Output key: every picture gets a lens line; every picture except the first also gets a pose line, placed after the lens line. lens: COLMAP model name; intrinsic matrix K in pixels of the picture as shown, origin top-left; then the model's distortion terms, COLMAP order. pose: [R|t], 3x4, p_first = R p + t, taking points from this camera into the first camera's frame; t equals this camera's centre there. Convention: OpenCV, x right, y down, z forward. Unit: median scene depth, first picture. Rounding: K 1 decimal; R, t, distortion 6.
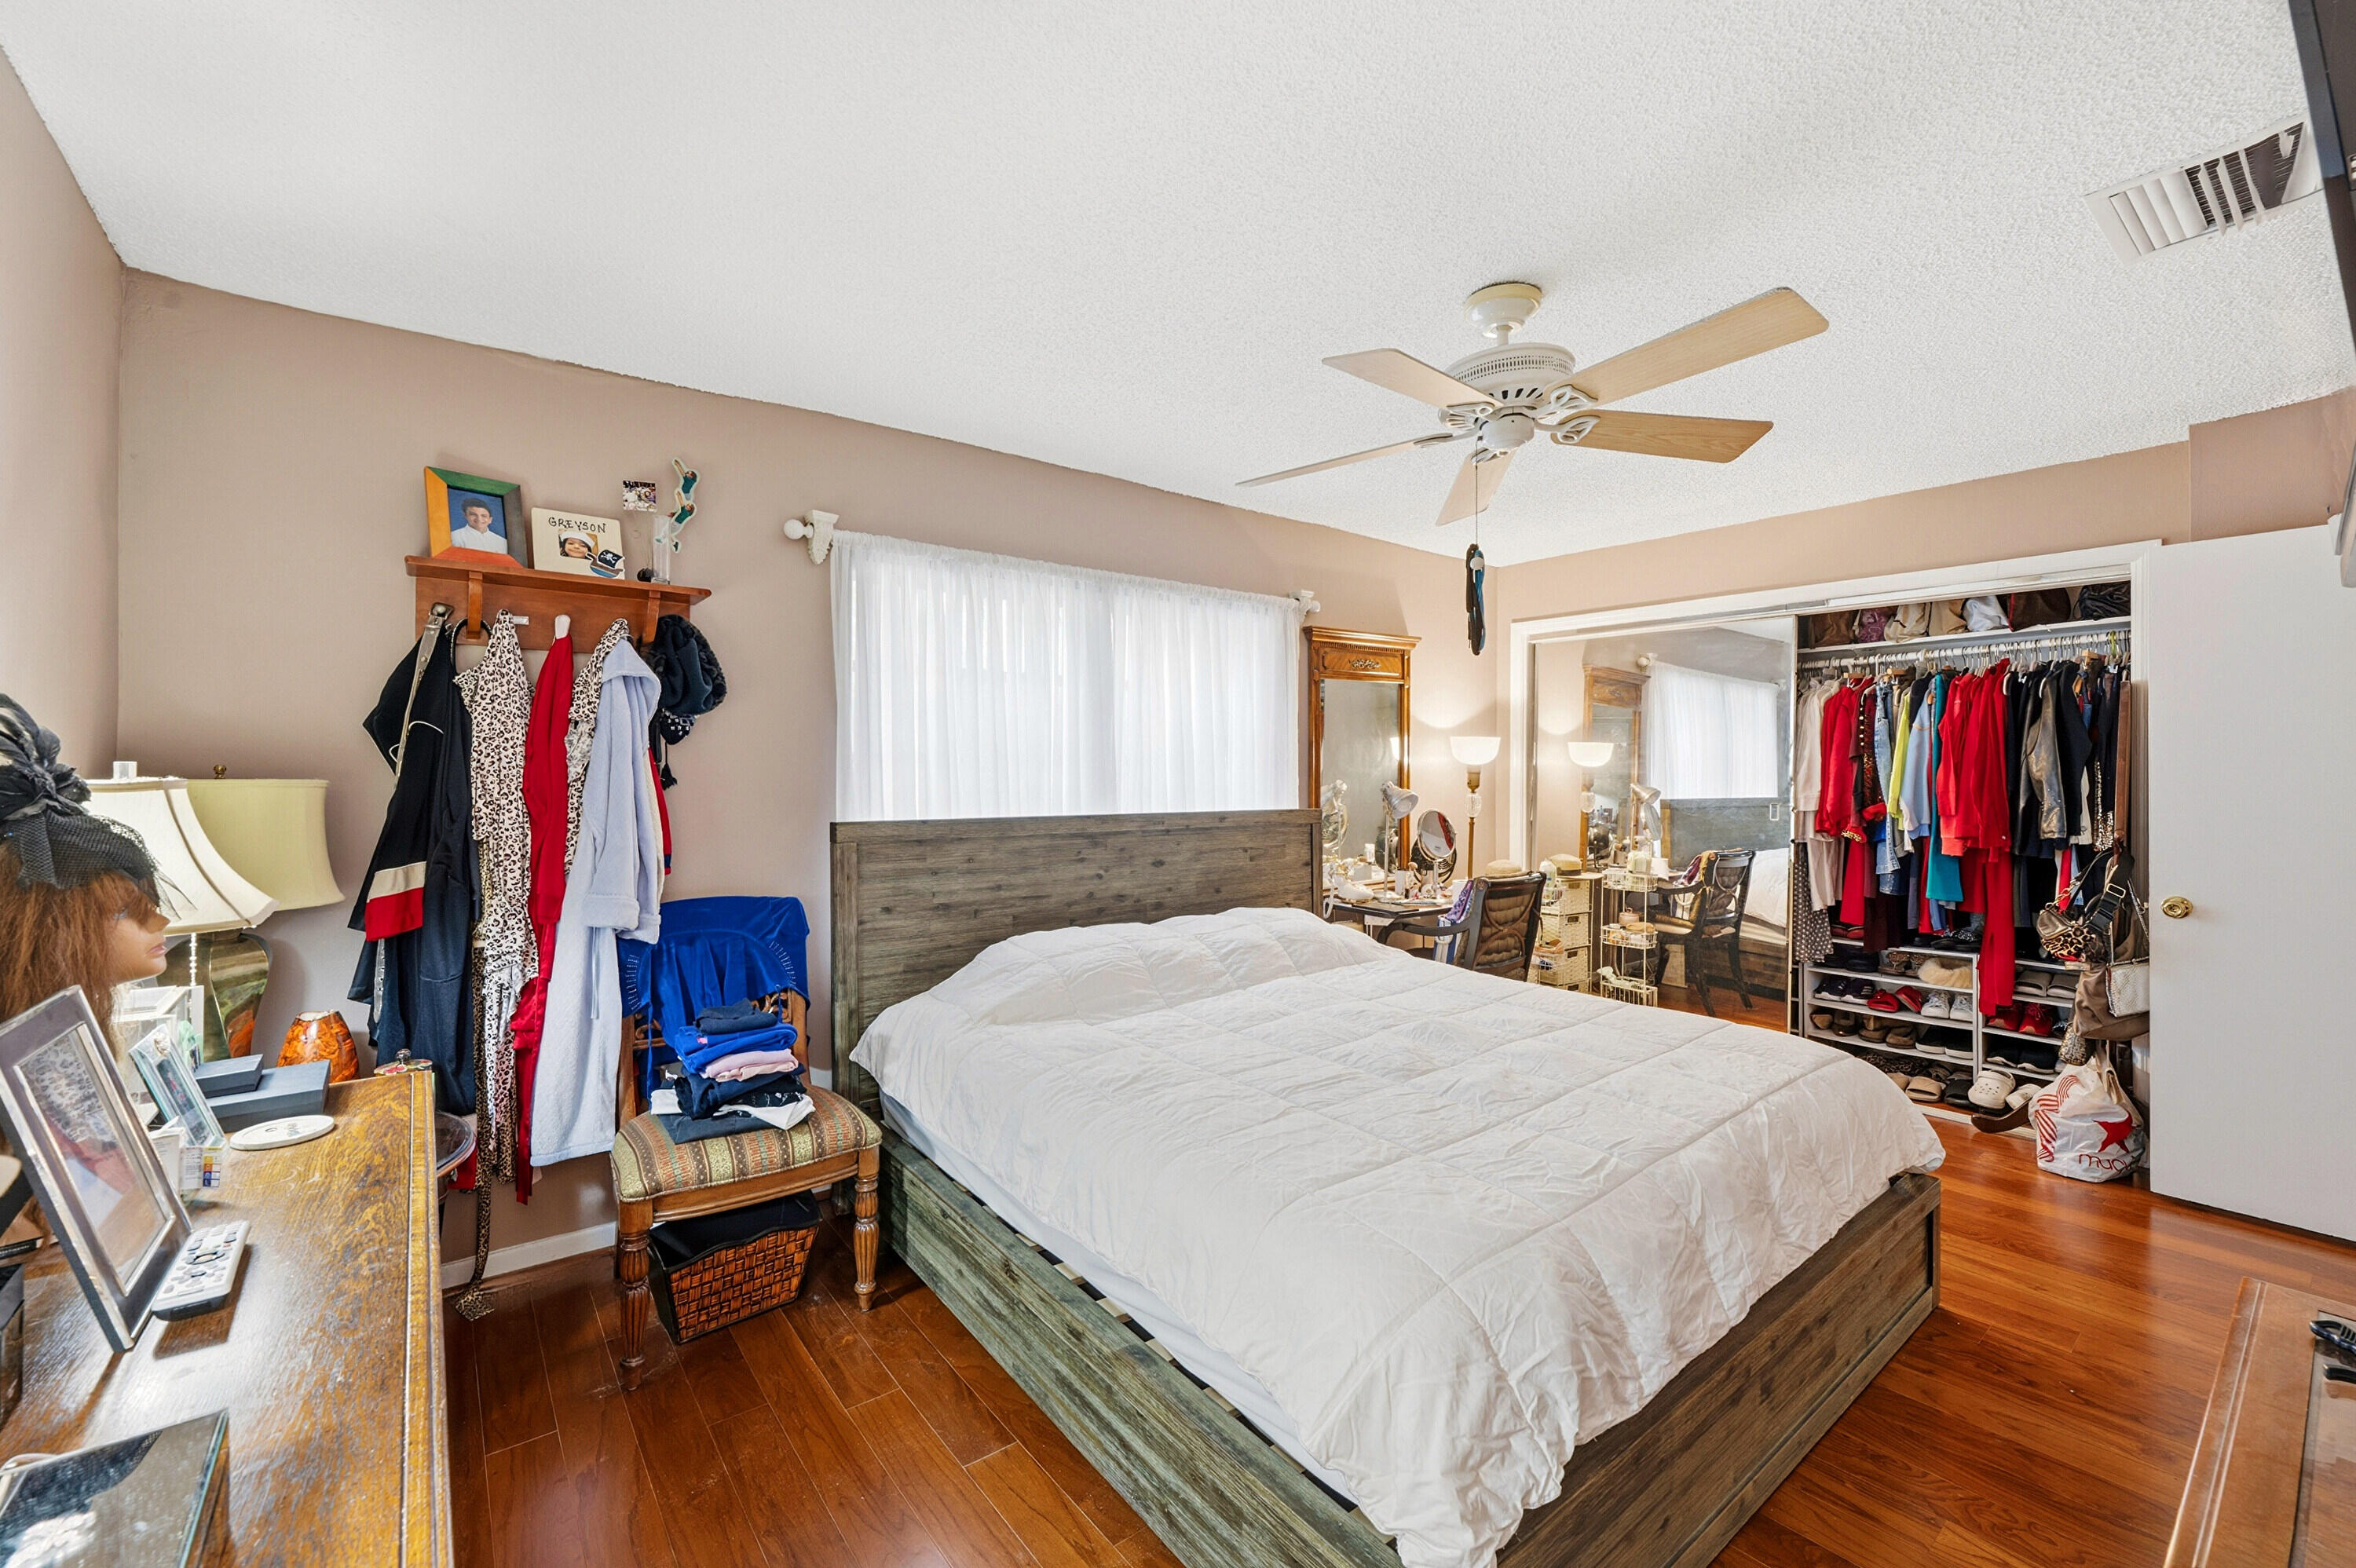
lens RADIAL K [[956.2, 0, 1181.4], [0, 956.2, 774.4], [0, 0, 1]] dist [0.002522, 0.000104]
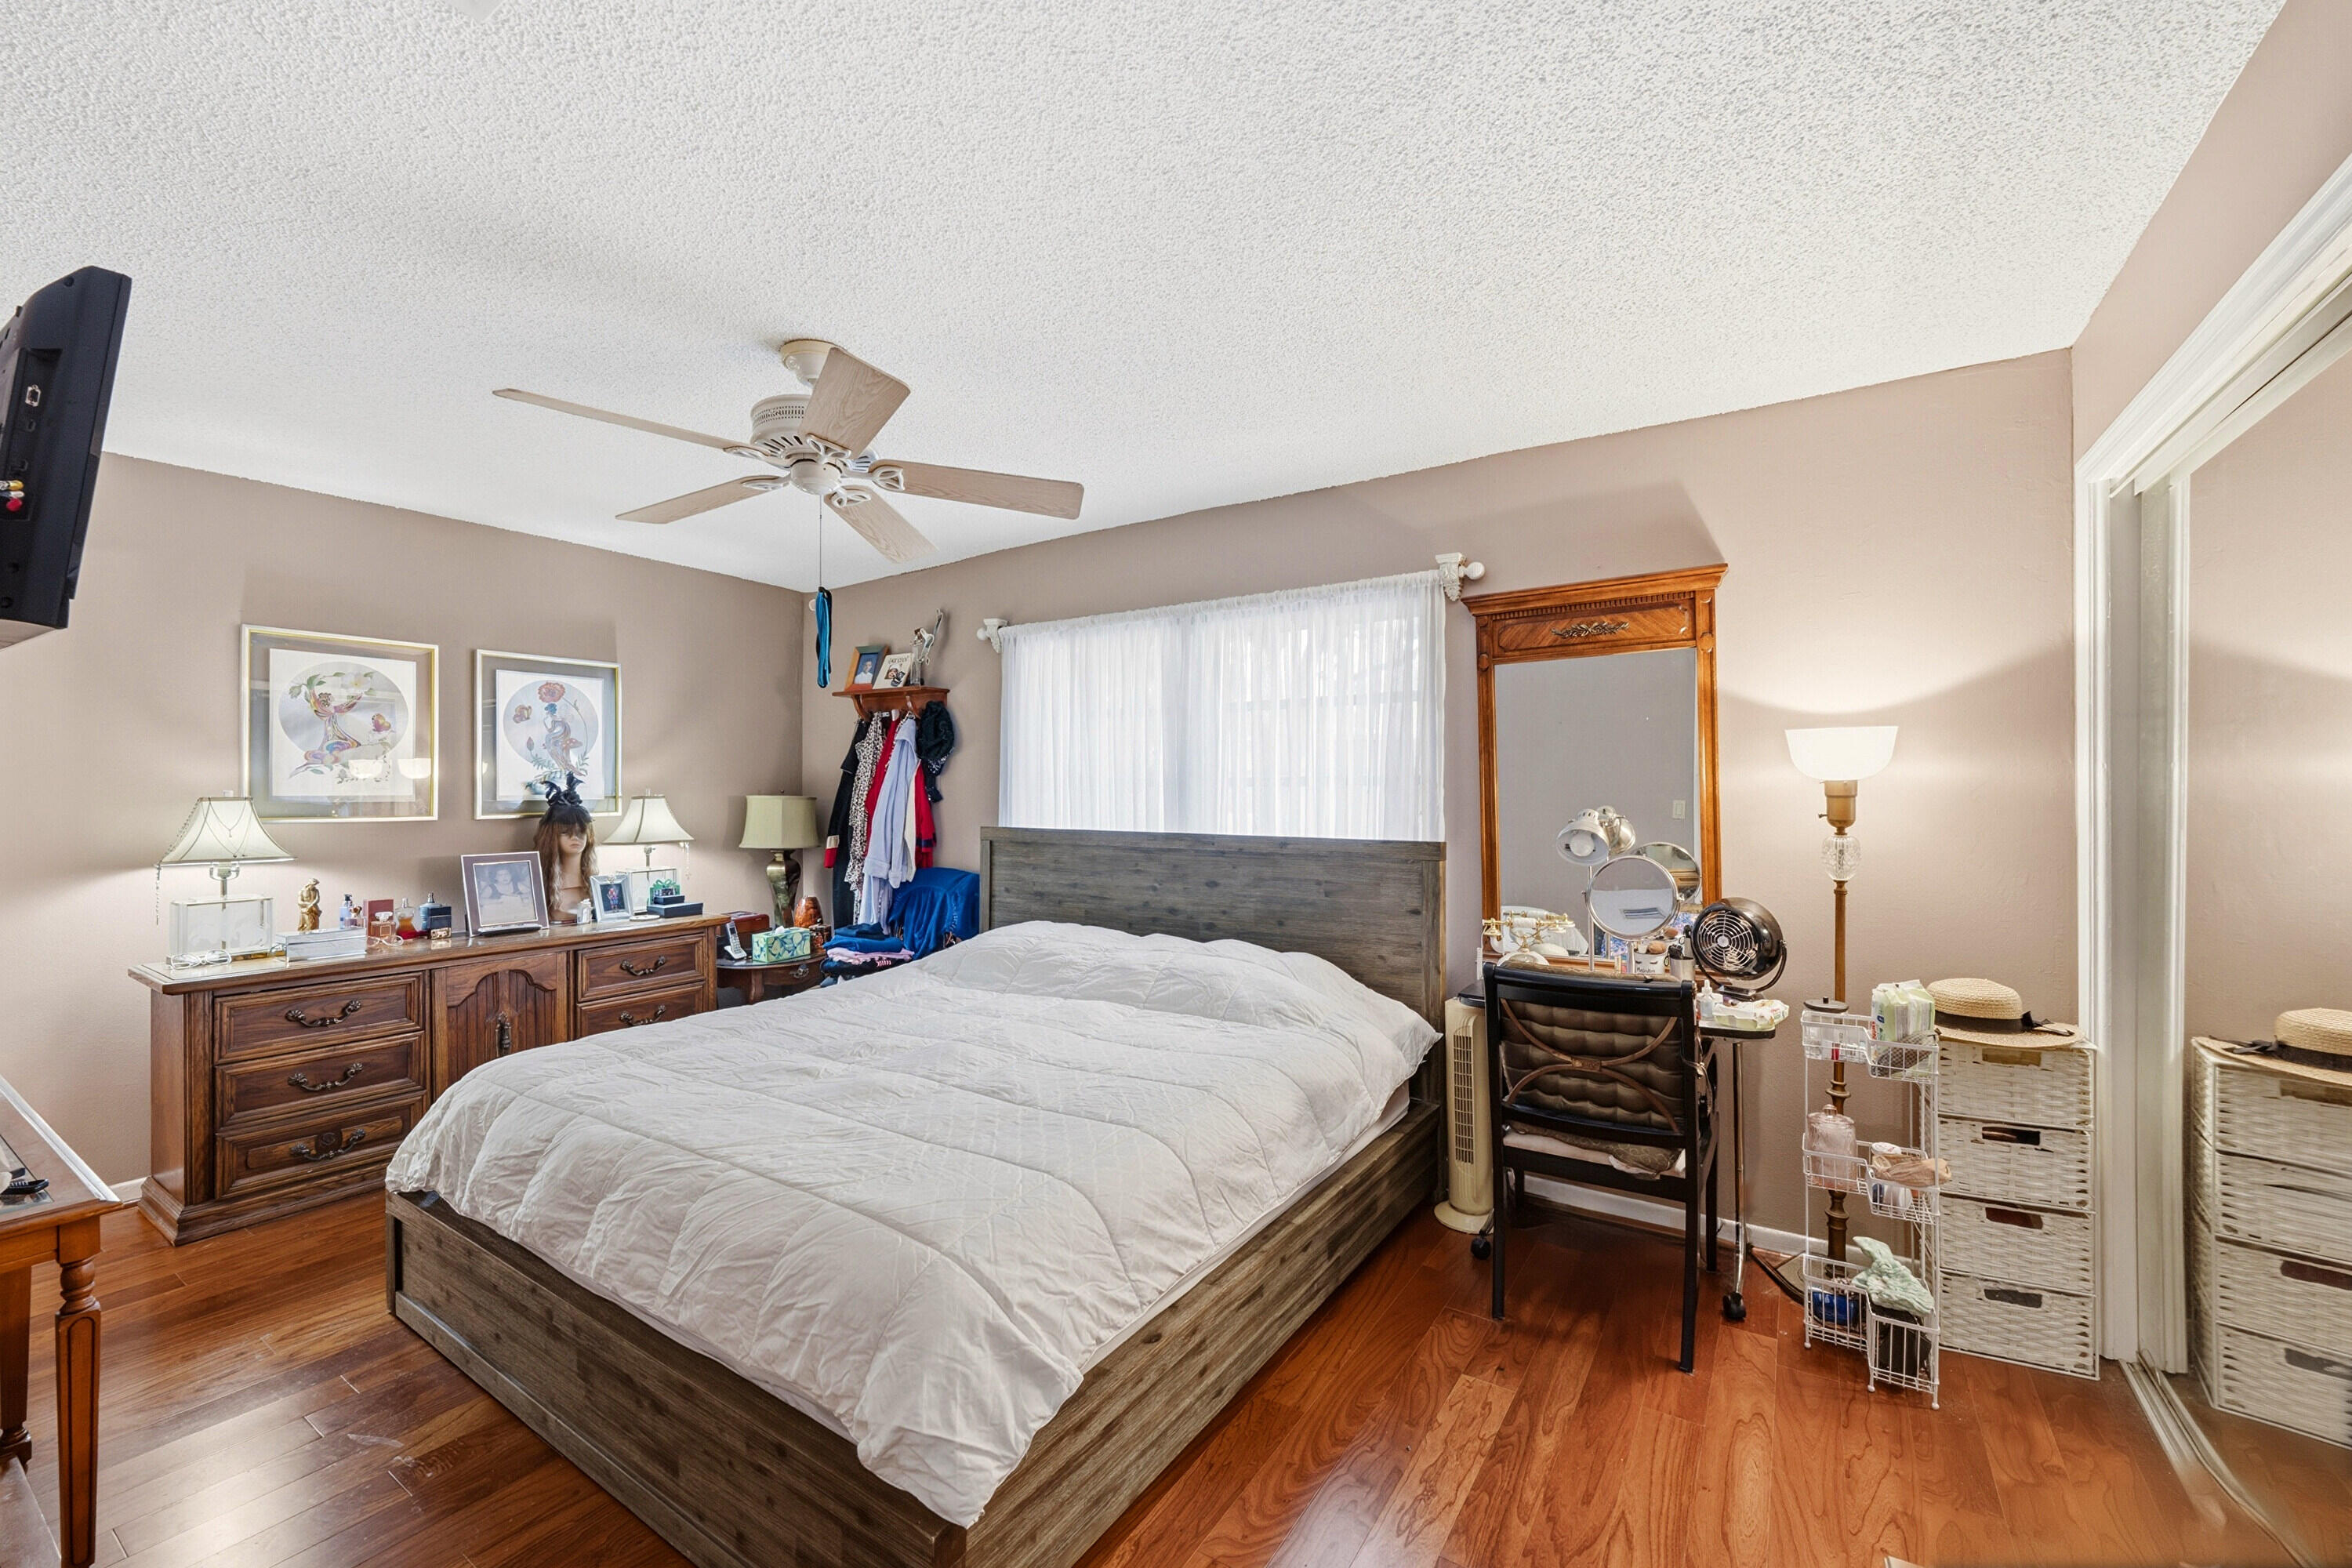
lens RADIAL K [[954.7, 0, 1173.0], [0, 954.7, 789.8], [0, 0, 1]] dist [0.002522, 0.000104]
pose [[0.308616, 0.000461, -0.951187, 0.946472], [-0.000603, 1.000000, 0.000289, -0.006176], [0.951187, 0.000484, 0.308616, 0.675173]]
